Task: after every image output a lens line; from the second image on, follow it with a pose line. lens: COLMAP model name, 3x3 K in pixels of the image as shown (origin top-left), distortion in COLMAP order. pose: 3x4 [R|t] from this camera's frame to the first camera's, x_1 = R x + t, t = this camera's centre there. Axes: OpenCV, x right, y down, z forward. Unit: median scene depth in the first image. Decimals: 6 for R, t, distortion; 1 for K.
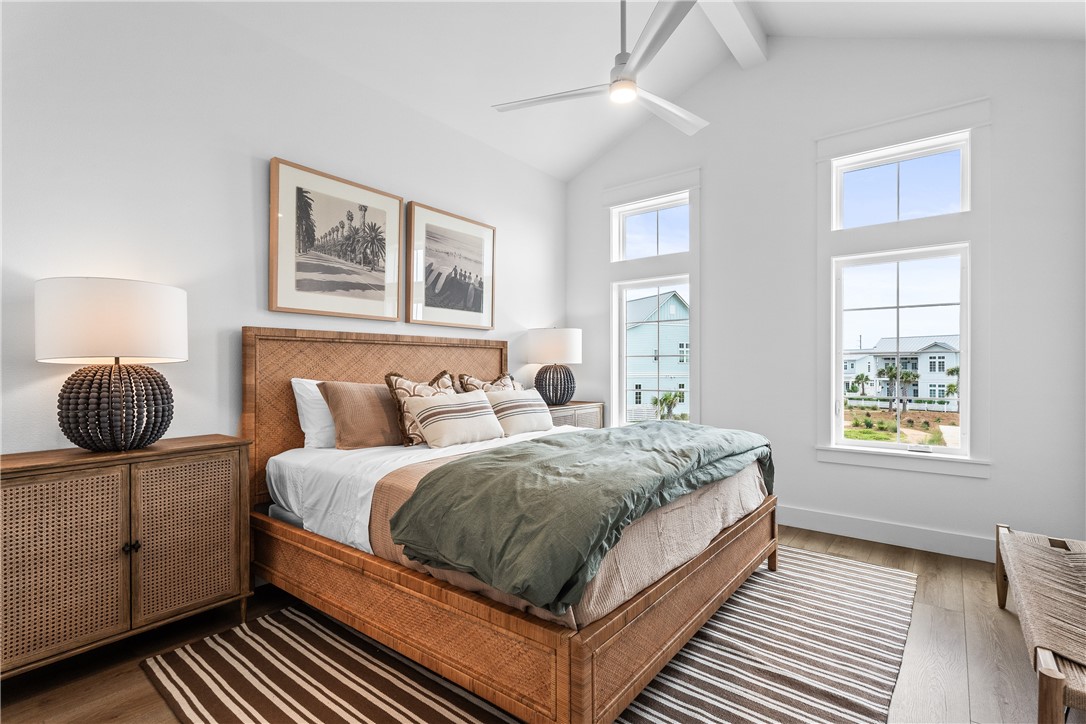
lens RADIAL K [[497.9, 0, 543.9], [0, 497.9, 363.5], [0, 0, 1]] dist [0.000669, 0.000057]
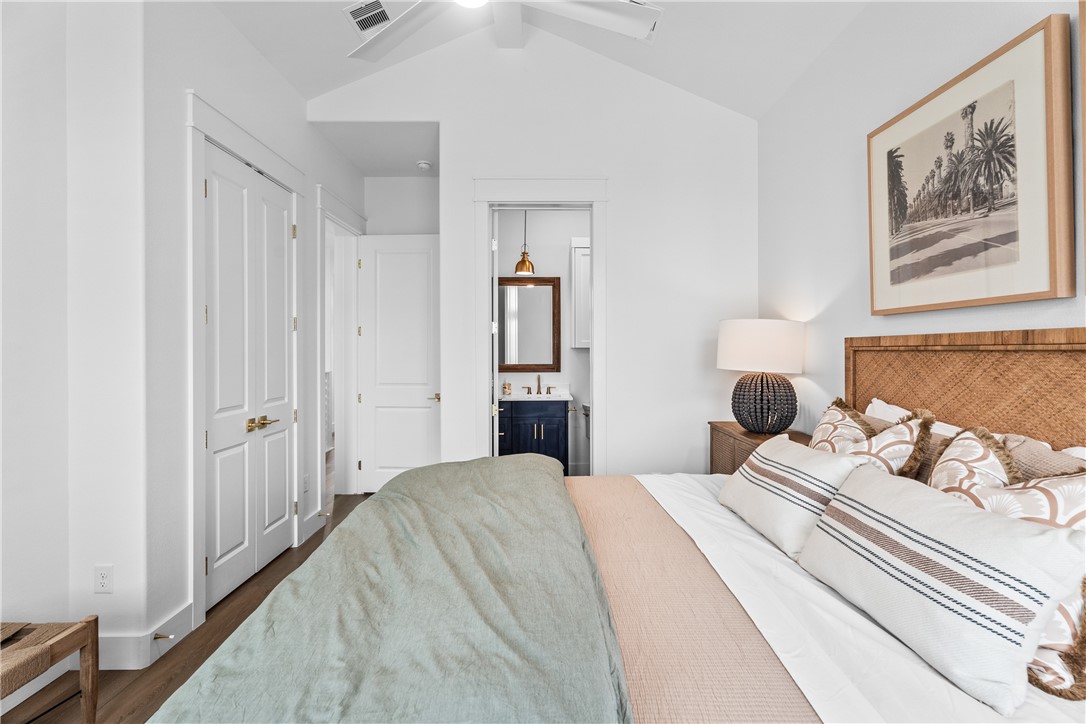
lens RADIAL K [[497.9, 0, 543.0], [0, 497.9, 353.7], [0, 0, 1]] dist [0.000669, 0.000057]
pose [[-0.773964, -0.004029, -0.633216, 0.370355], [-0.006121, 0.999981, 0.001119, -0.036074], [0.633200, 0.004742, -0.773974, 1.154844]]
